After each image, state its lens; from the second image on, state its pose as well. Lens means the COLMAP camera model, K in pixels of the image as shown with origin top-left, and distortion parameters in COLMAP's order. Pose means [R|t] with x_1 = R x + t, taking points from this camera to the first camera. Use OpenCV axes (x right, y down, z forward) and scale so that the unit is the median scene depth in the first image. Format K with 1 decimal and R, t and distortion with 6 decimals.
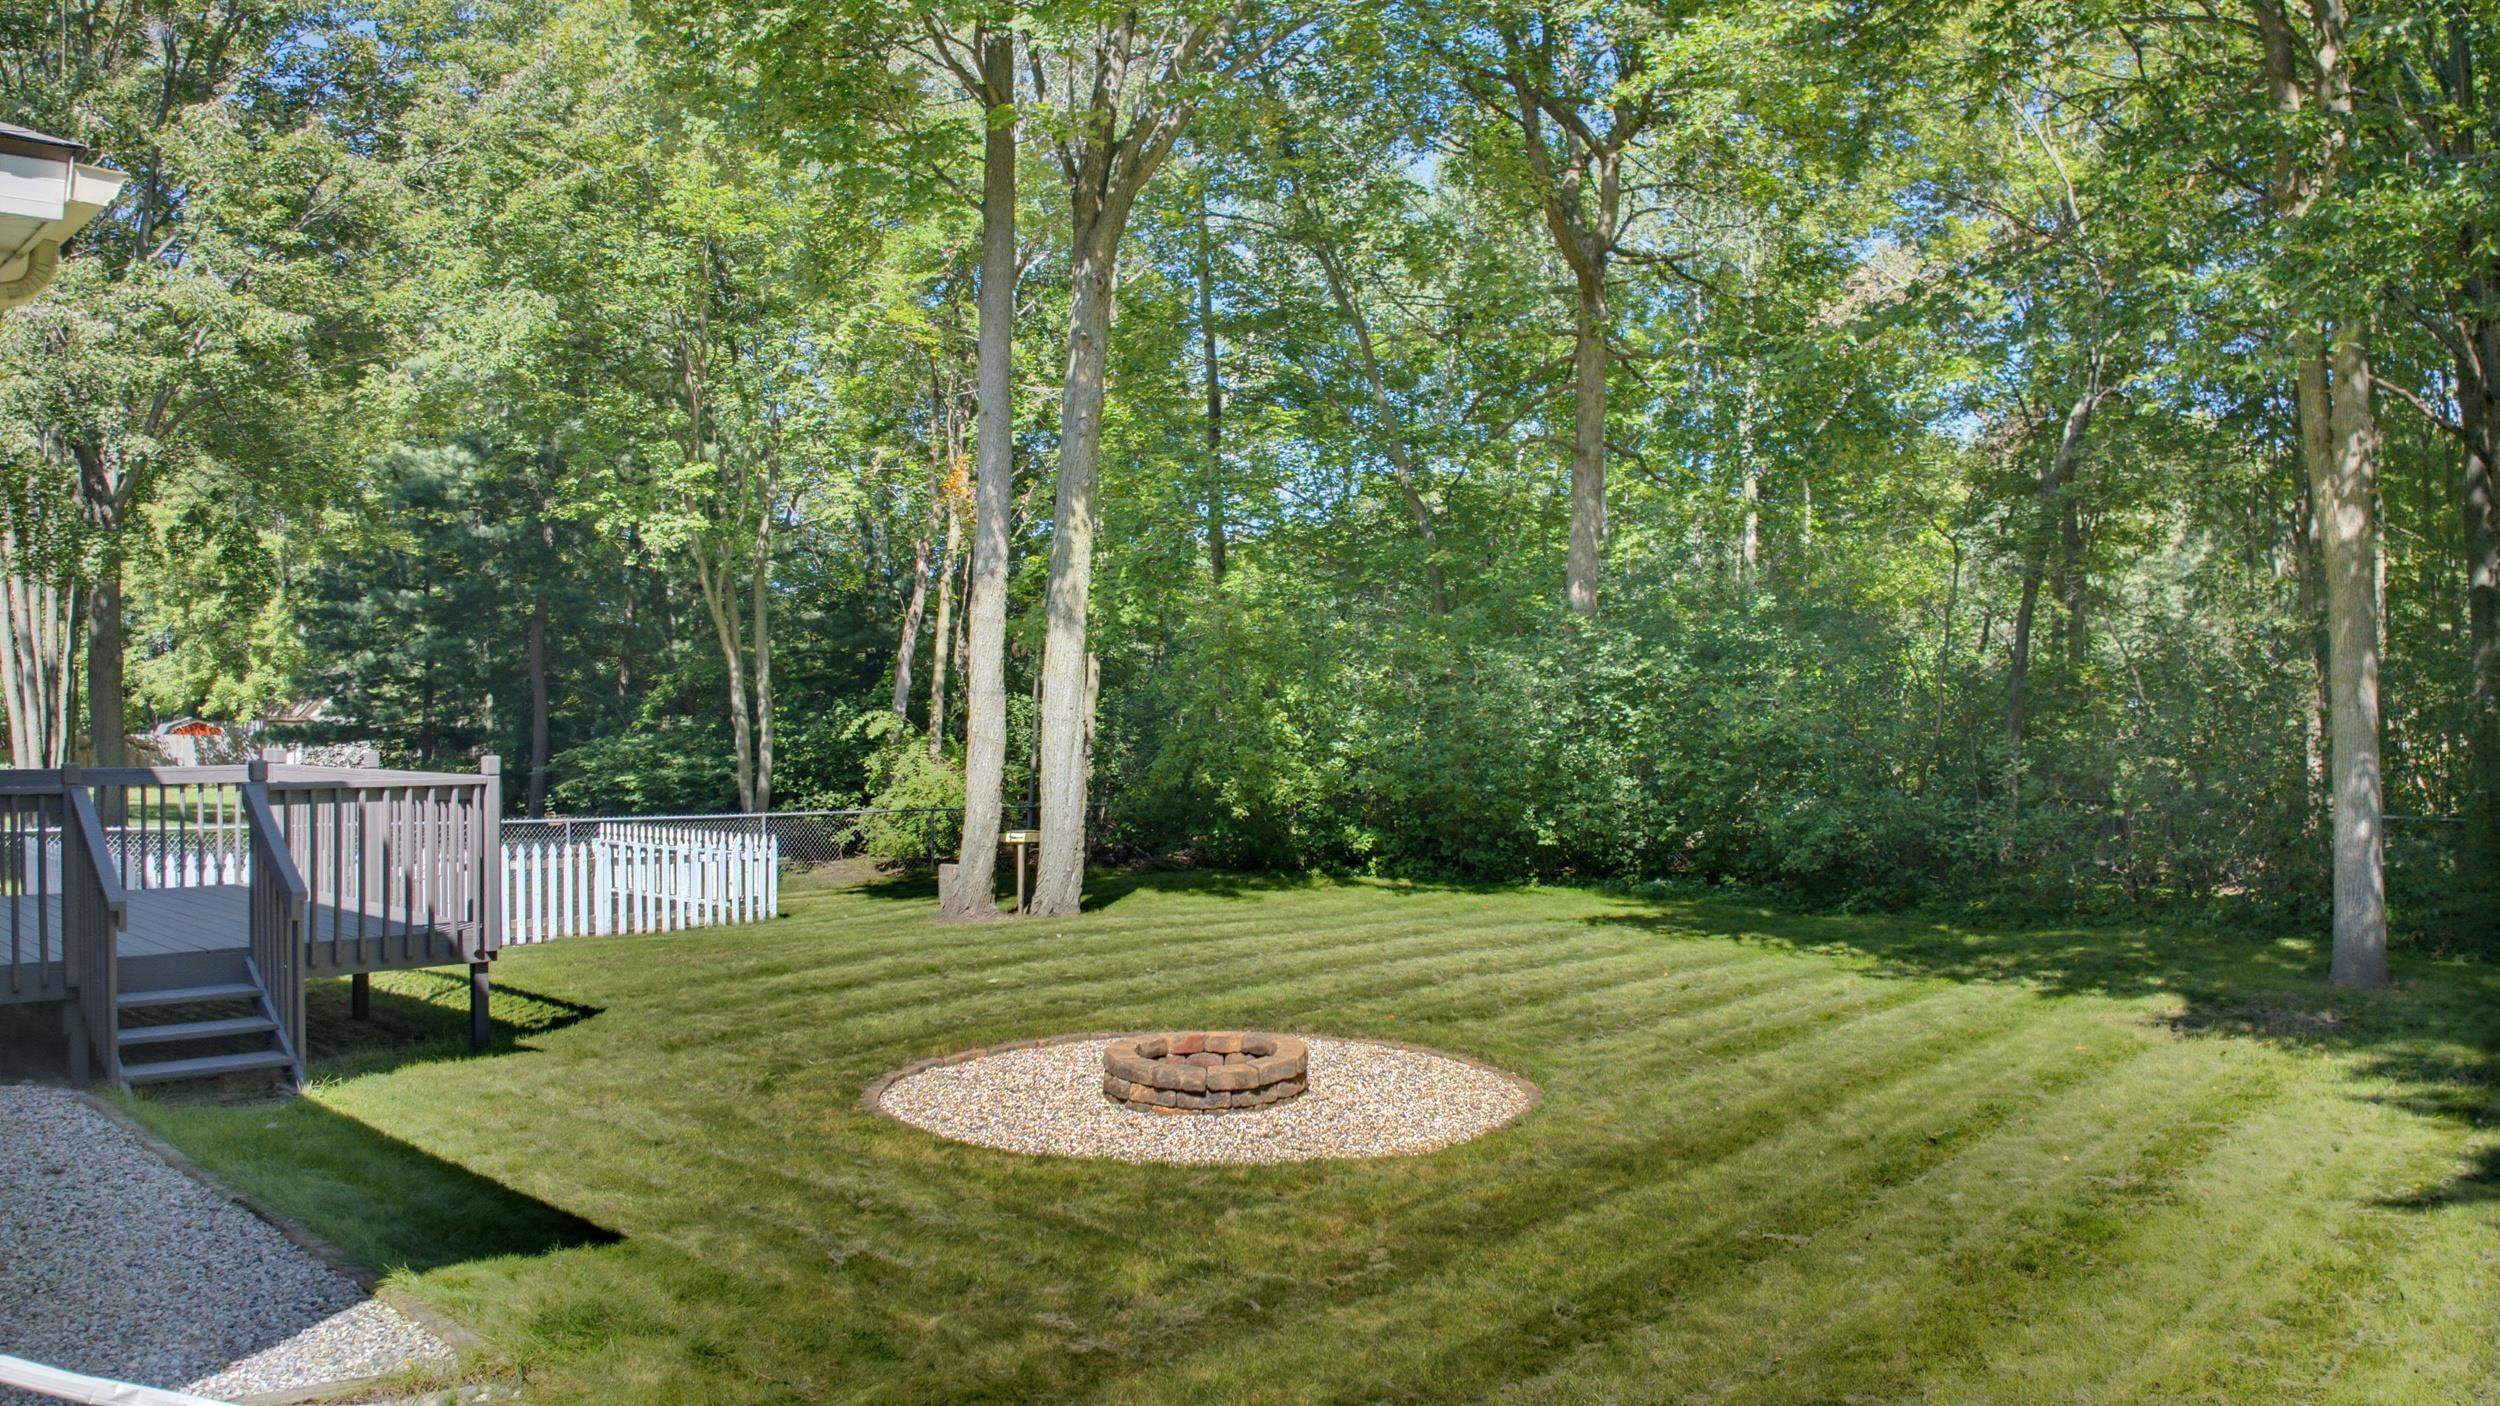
lens RADIAL K [[1758.3, 0, 1248.3], [0, 1758.3, 694.2], [0, 0, 1]] dist [-0.099458, -0.020996]
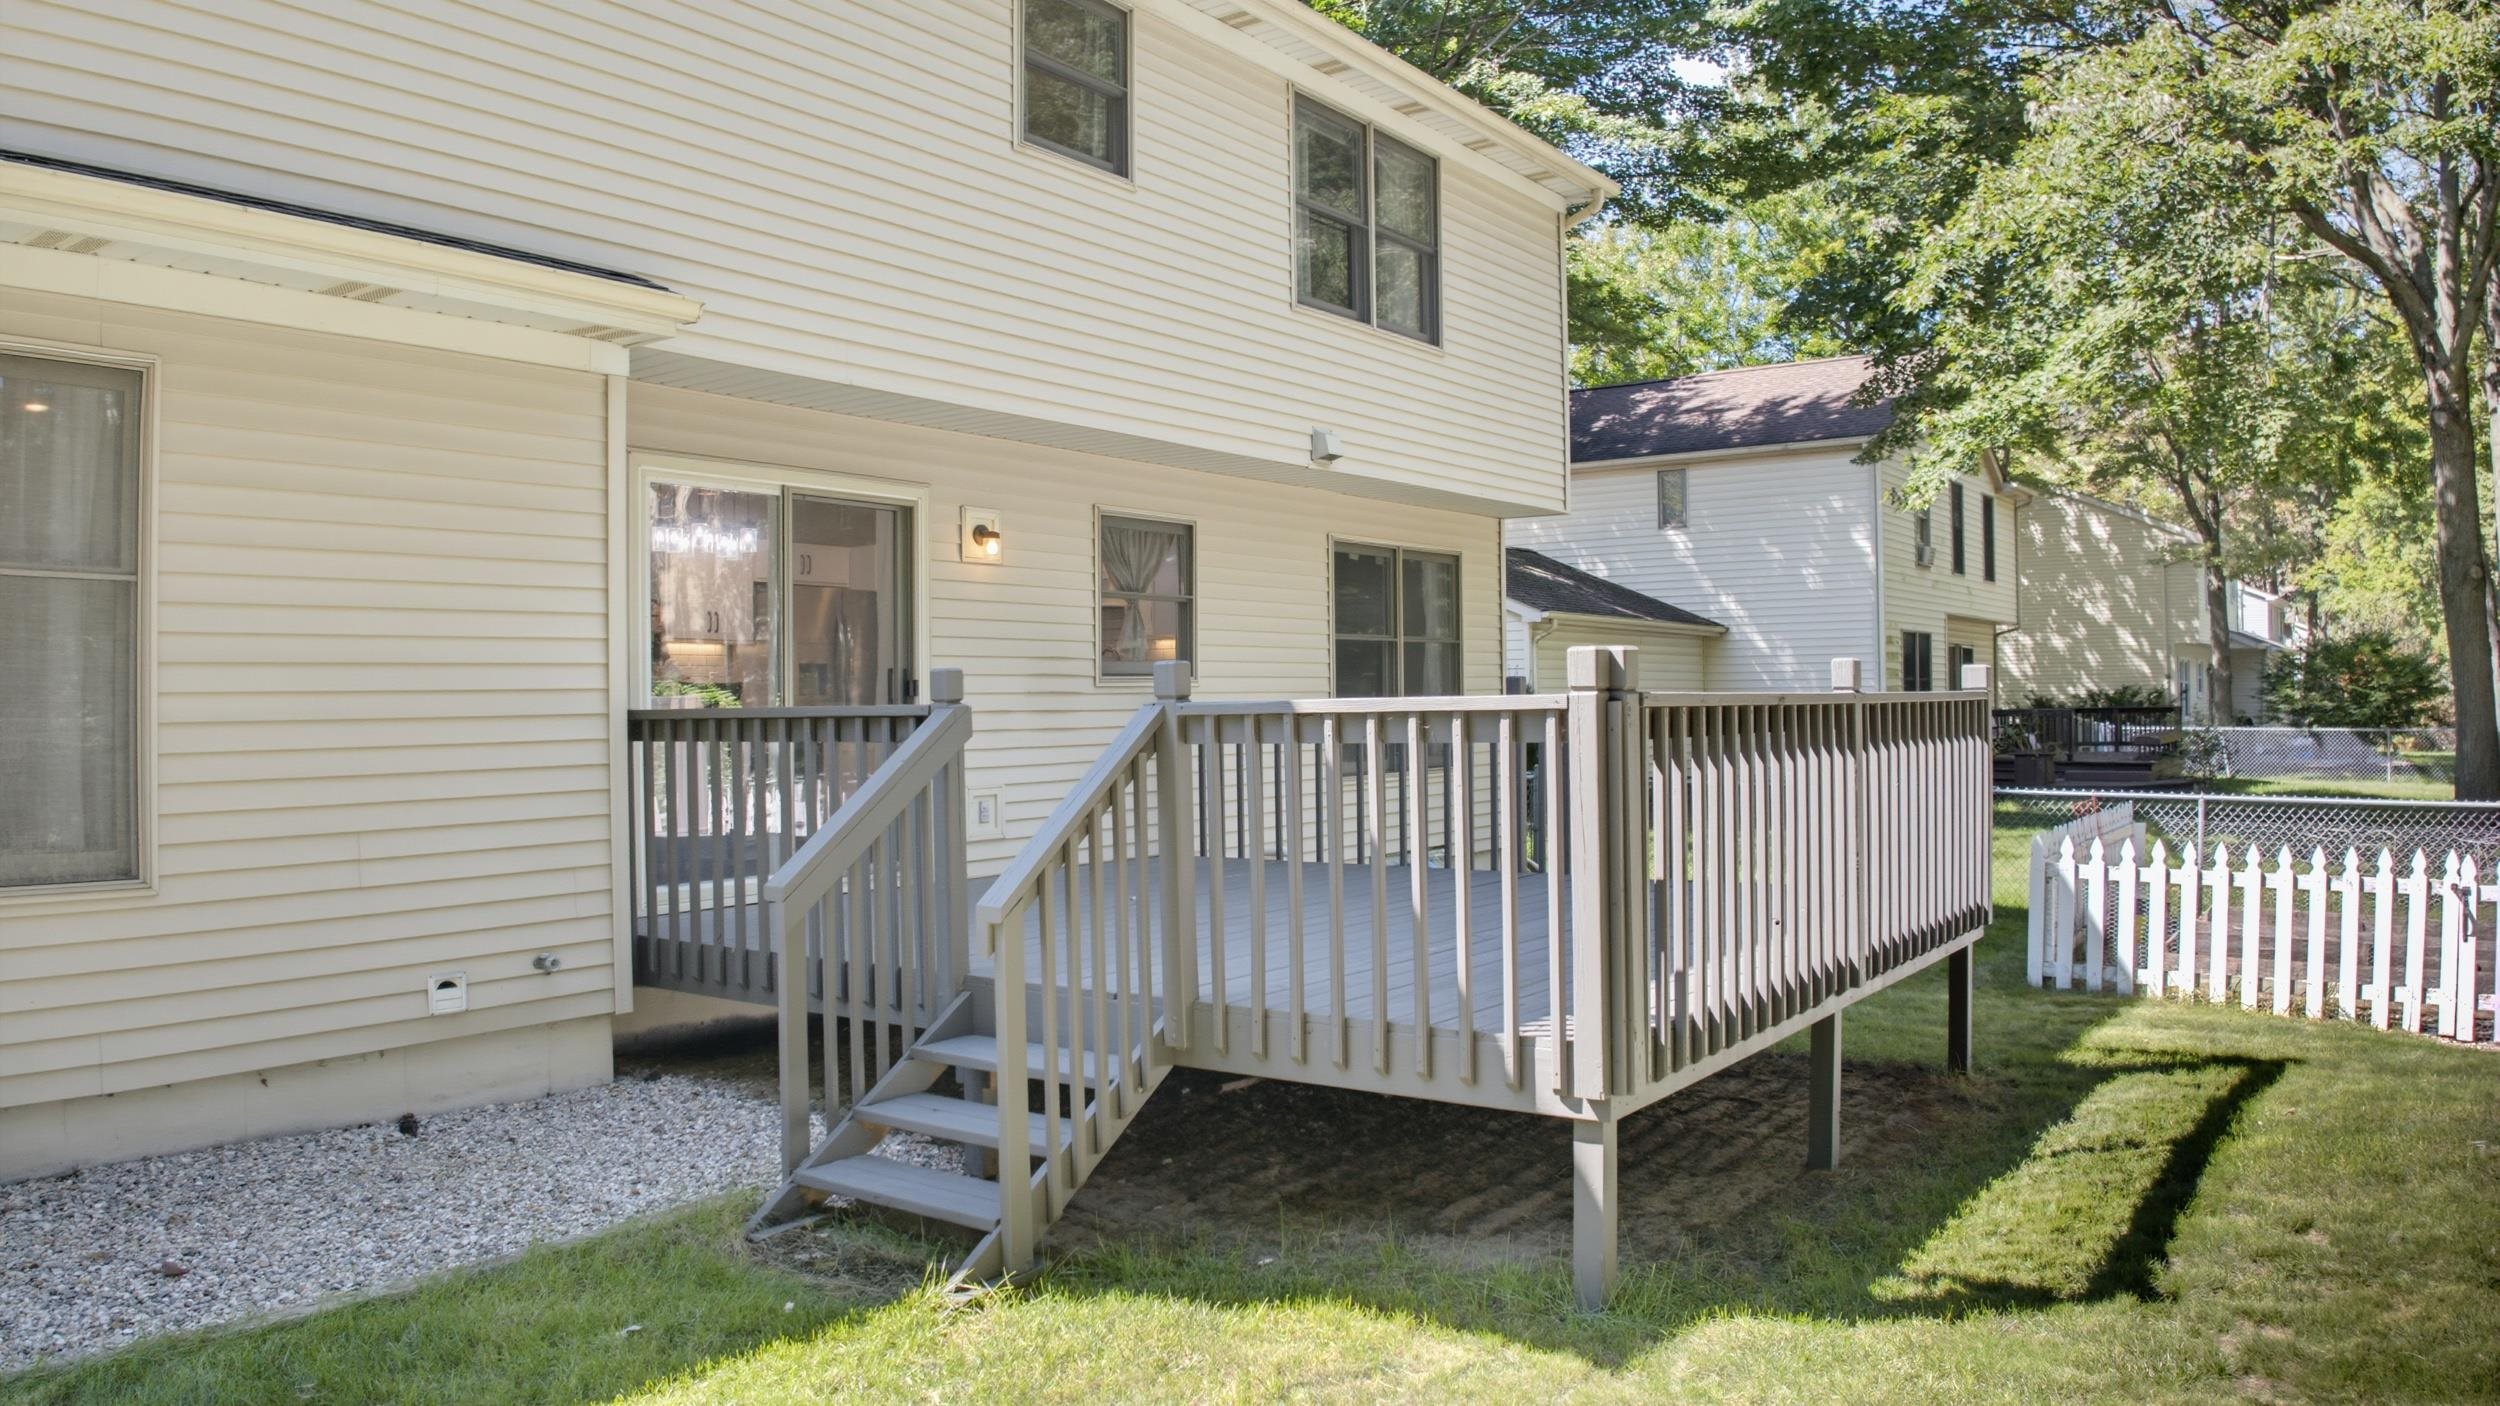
lens RADIAL K [[1758.3, 0, 1248.3], [0, 1758.3, 694.2], [0, 0, 1]] dist [-0.099458, -0.020996]
pose [[0.114617, -0.008187, -0.993376, -0.007703], [0.029109, 0.999564, -0.004880, 0.016717], [0.992983, -0.028356, 0.114805, 0.300882]]
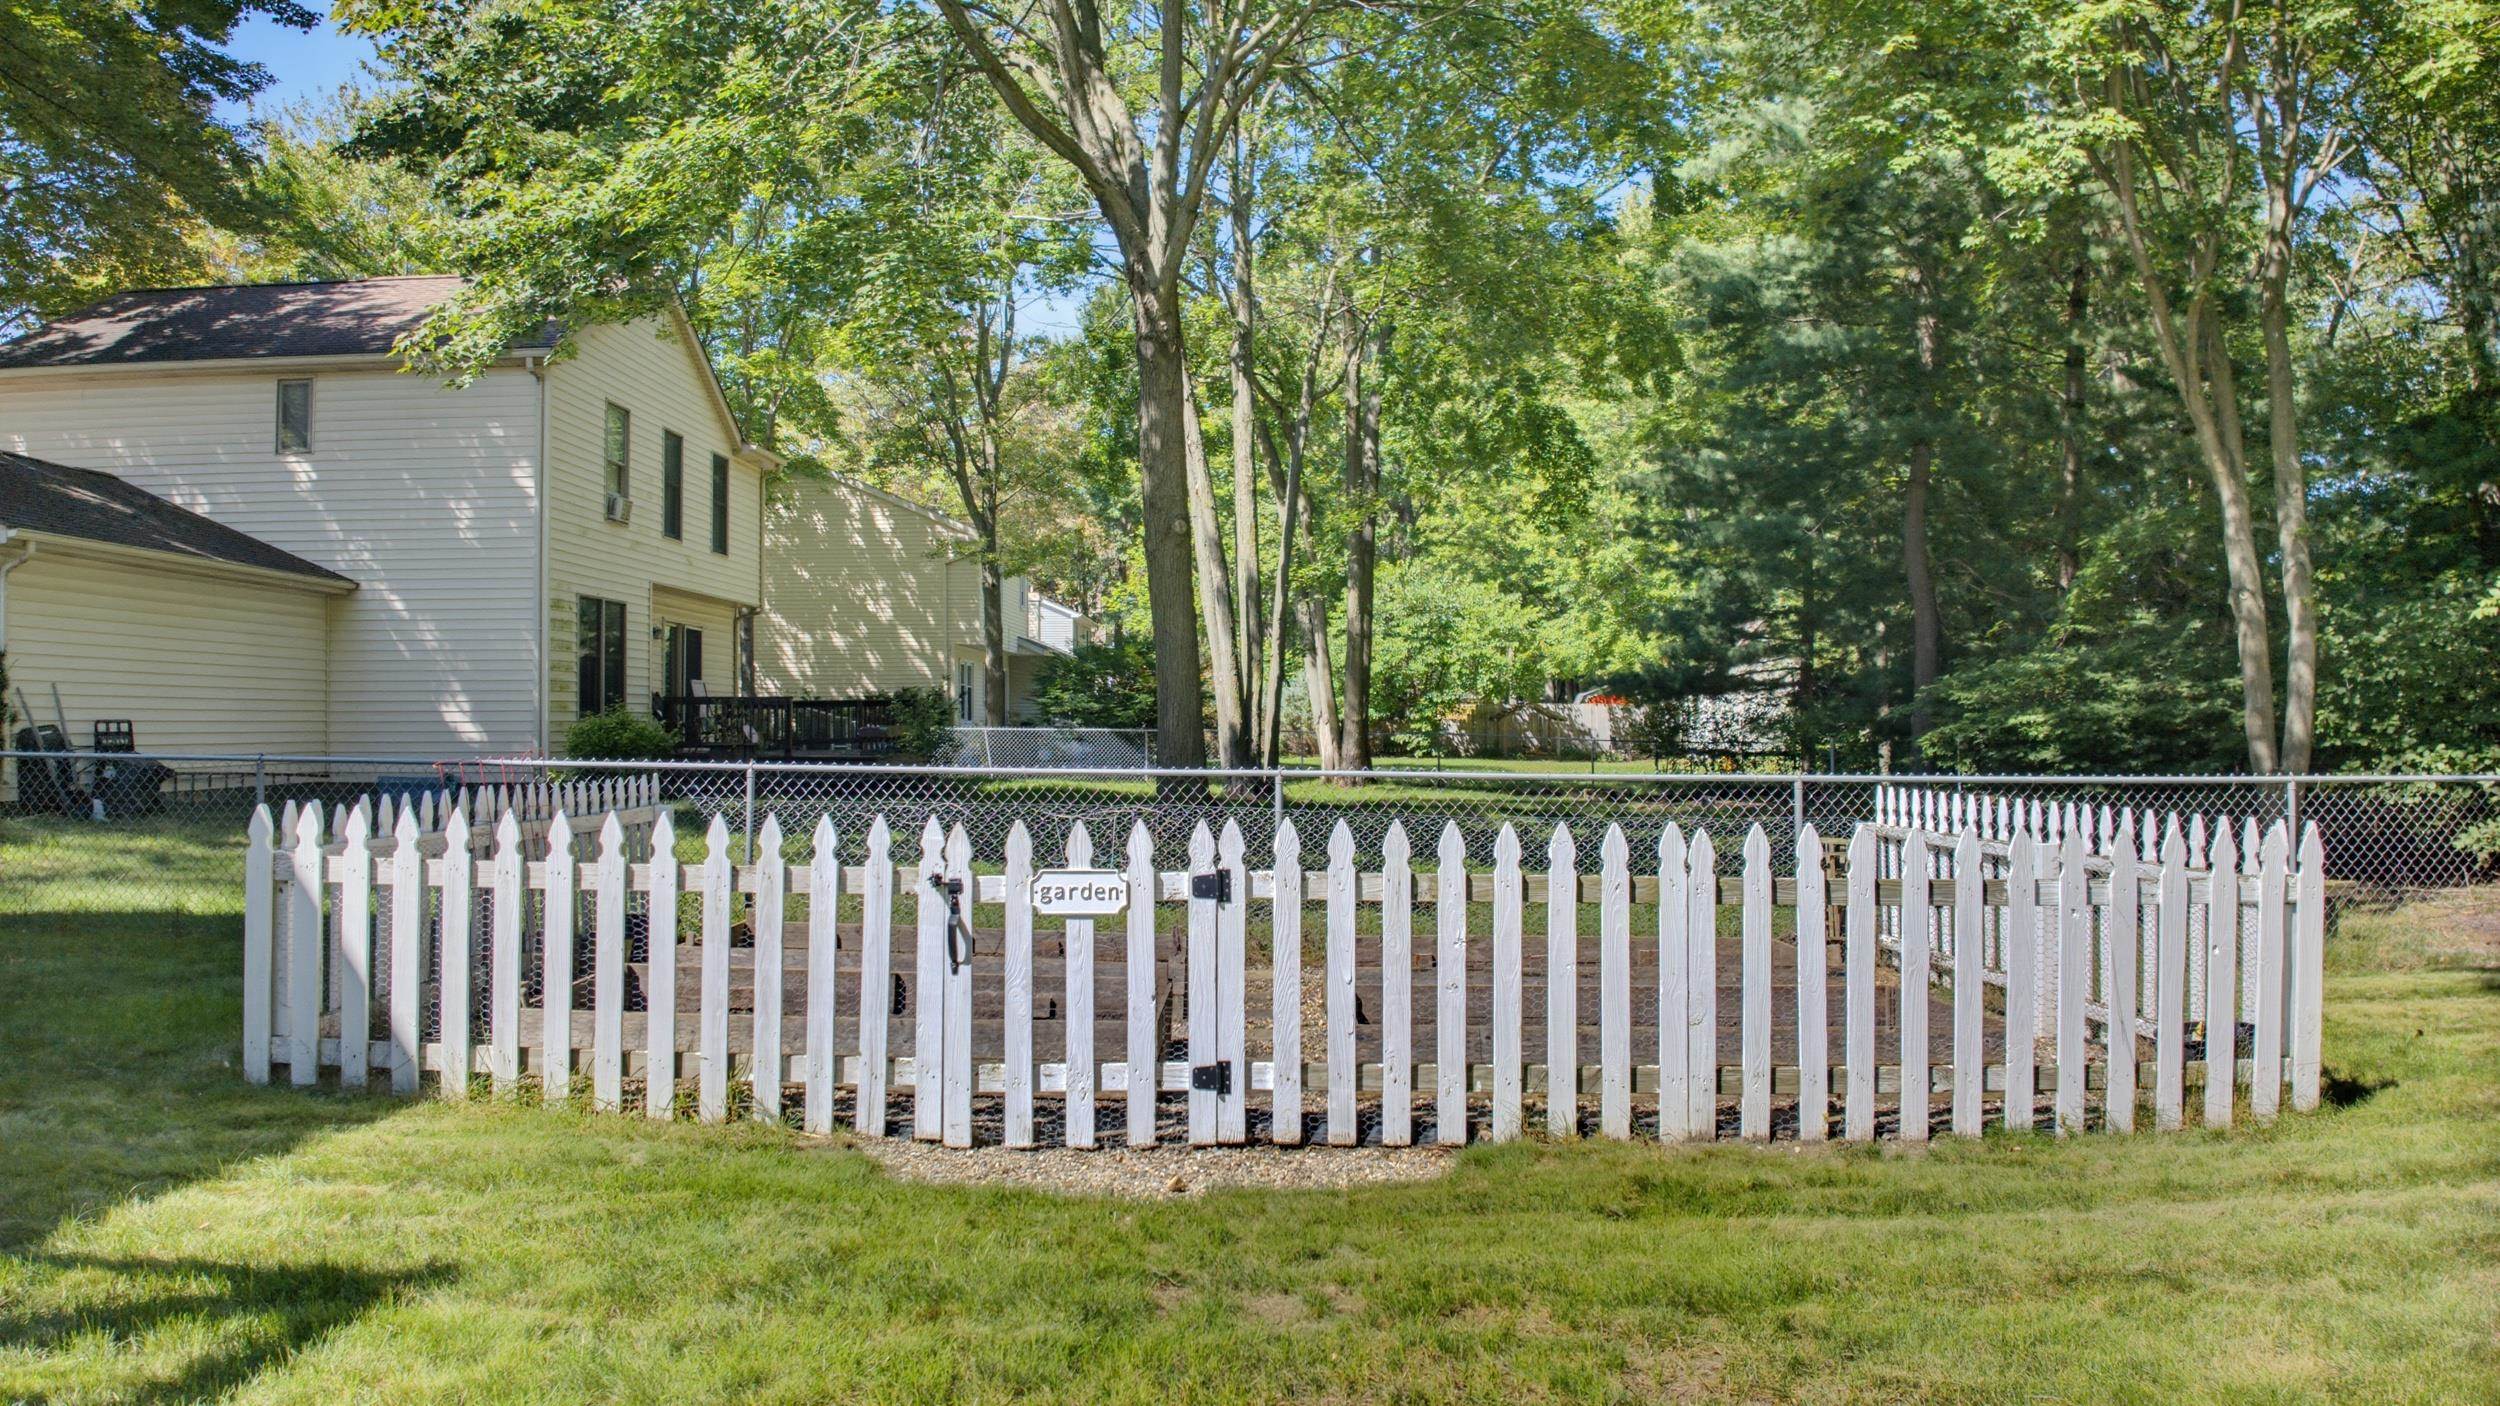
lens RADIAL K [[1758.3, 0, 1248.3], [0, 1758.3, 694.2], [0, 0, 1]] dist [-0.099458, -0.020996]
pose [[0.671982, -0.014223, -0.740431, -0.121906], [0.017166, 0.999846, -0.003627, 0.038265], [0.740368, -0.010273, 0.672123, 0.452005]]
